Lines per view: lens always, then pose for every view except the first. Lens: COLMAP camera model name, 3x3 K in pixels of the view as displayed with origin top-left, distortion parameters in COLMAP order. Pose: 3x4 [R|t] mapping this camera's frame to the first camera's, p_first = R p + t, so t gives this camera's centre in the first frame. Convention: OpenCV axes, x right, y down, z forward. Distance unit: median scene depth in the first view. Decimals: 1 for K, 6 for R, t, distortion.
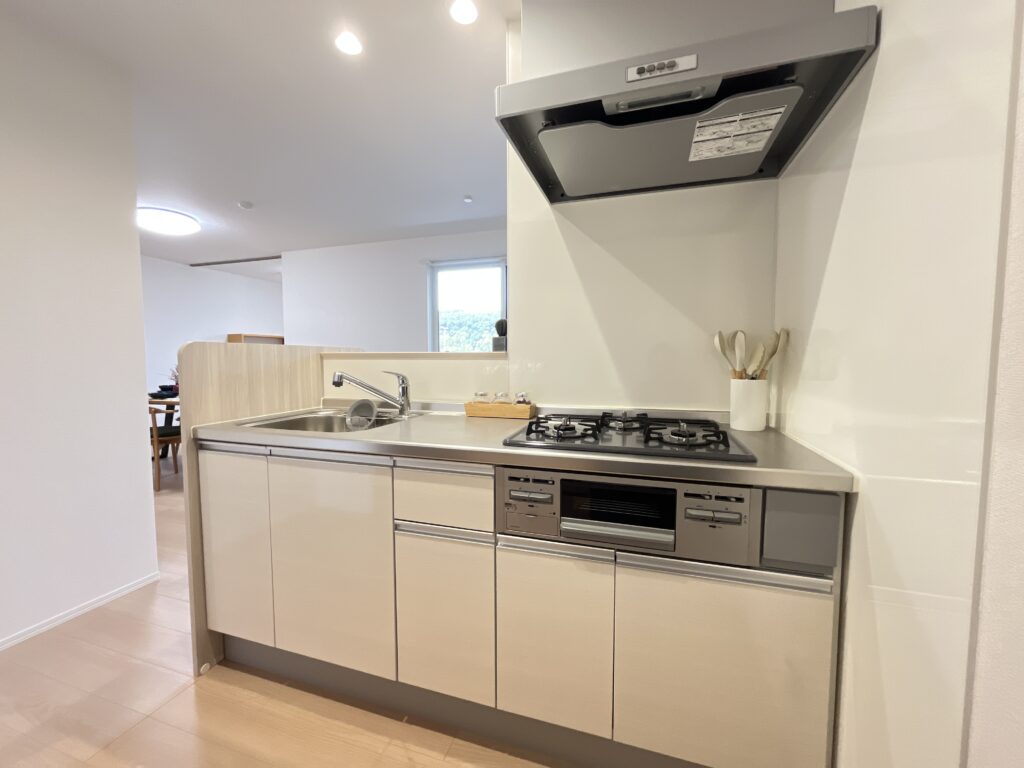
lens RADIAL K [[415.7, 0, 513.1], [0, 415.7, 389.3], [0, 0, 1]] dist [-0.000373, -0.000025]
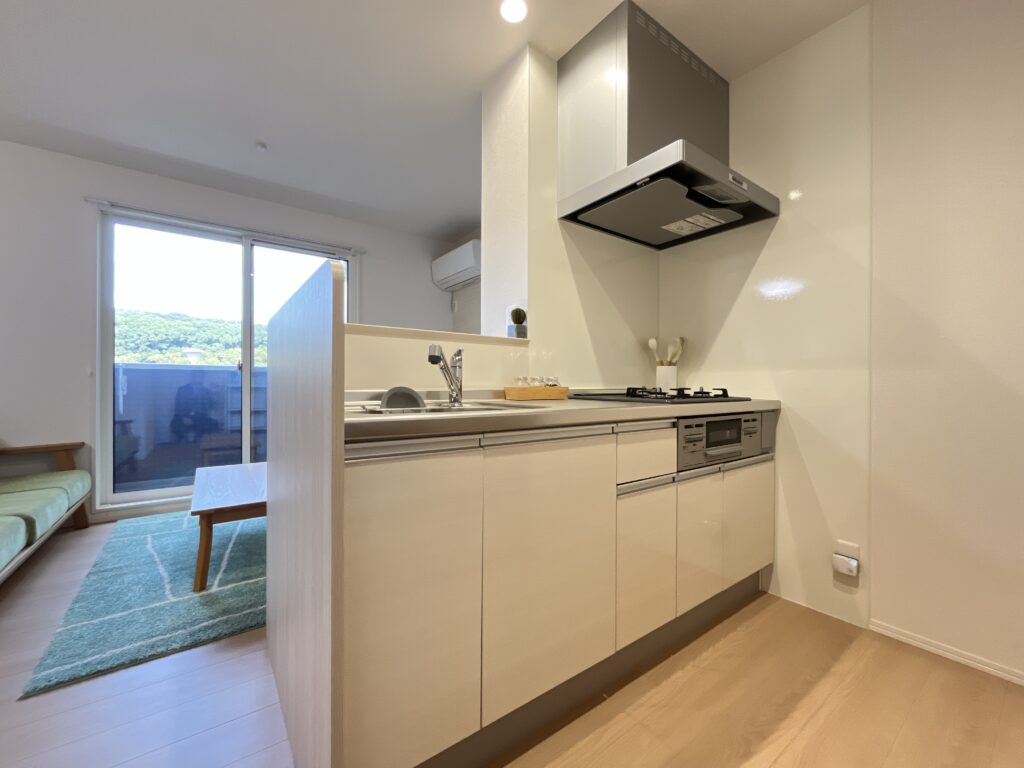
lens RADIAL K [[414.6, 0, 510.5], [0, 414.6, 385.7], [0, 0, 1]] dist [-0.000200, -0.000021]
pose [[0.595919, -0.000895, 0.803044, -1.271855], [0.054412, 0.997746, -0.039266, 0.095184], [-0.801199, 0.067095, 0.594625, 0.590810]]
